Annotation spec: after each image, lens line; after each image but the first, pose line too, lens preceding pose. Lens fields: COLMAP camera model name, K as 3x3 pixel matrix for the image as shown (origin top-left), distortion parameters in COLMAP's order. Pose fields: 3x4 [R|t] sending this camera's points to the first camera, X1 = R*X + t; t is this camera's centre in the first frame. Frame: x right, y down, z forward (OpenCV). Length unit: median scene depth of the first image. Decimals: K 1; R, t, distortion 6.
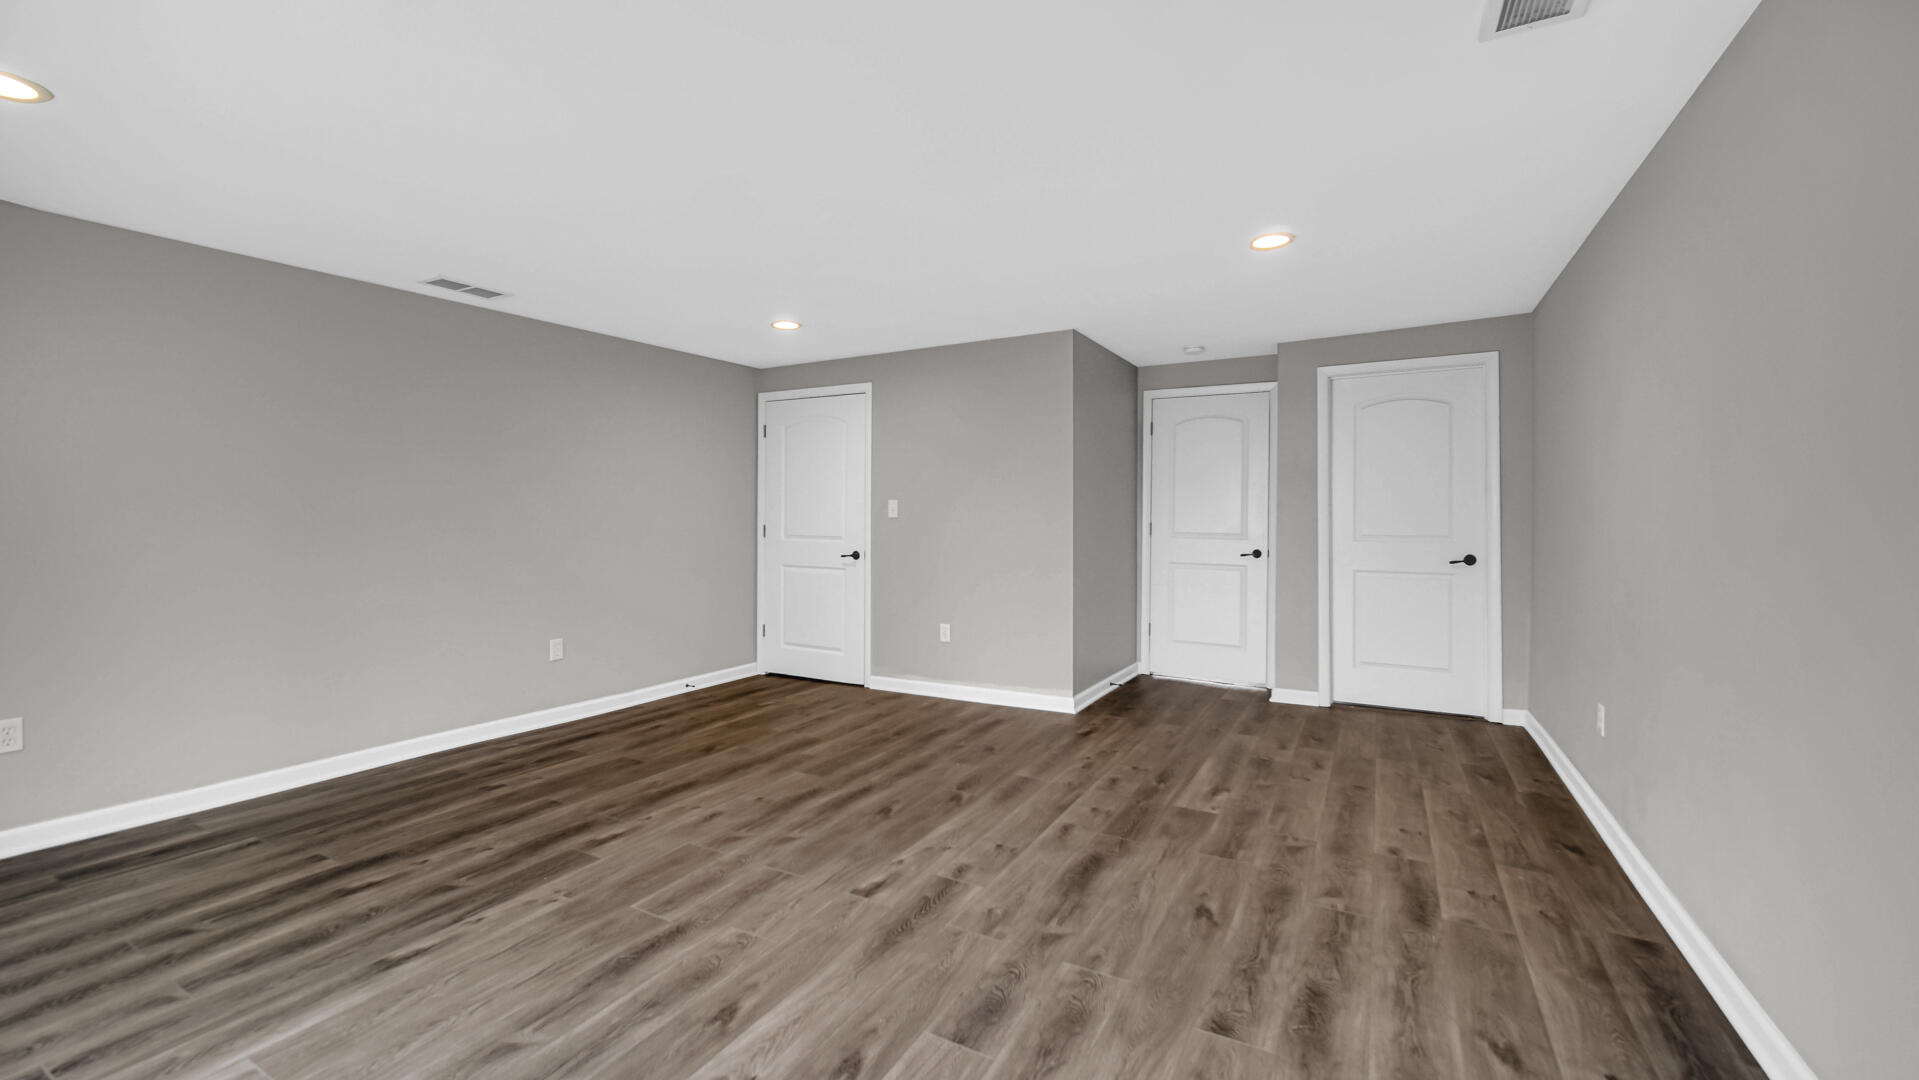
lens RADIAL K [[766.7, 0, 956.3], [0, 766.7, 528.5], [0, 0, 1]] dist [-0.001588, -0.000056]
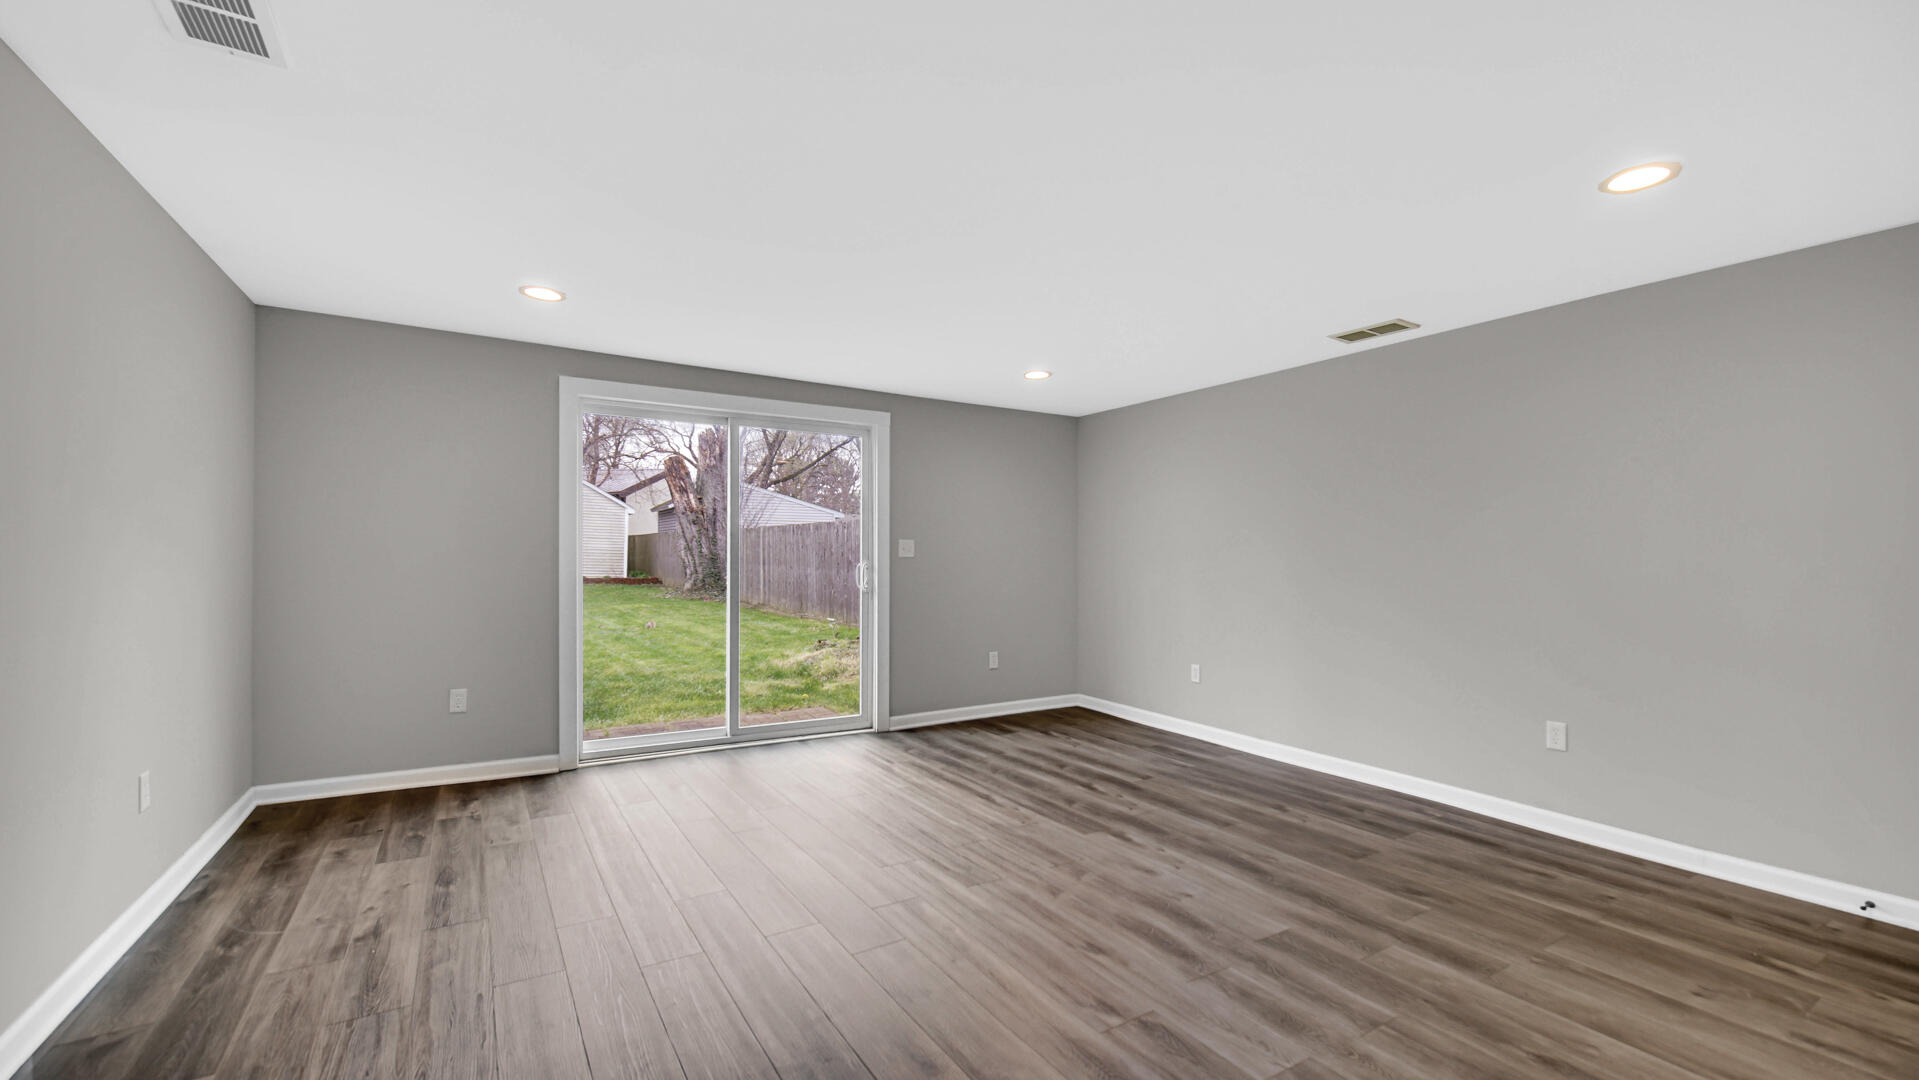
lens RADIAL K [[766.7, 0, 956.3], [0, 766.7, 528.5], [0, 0, 1]] dist [-0.001588, -0.000056]
pose [[-0.469891, -0.039550, -0.881838, 0.640553], [-0.029775, 0.999137, -0.028945, -0.008387], [0.882222, 0.012656, -0.470664, 1.245646]]
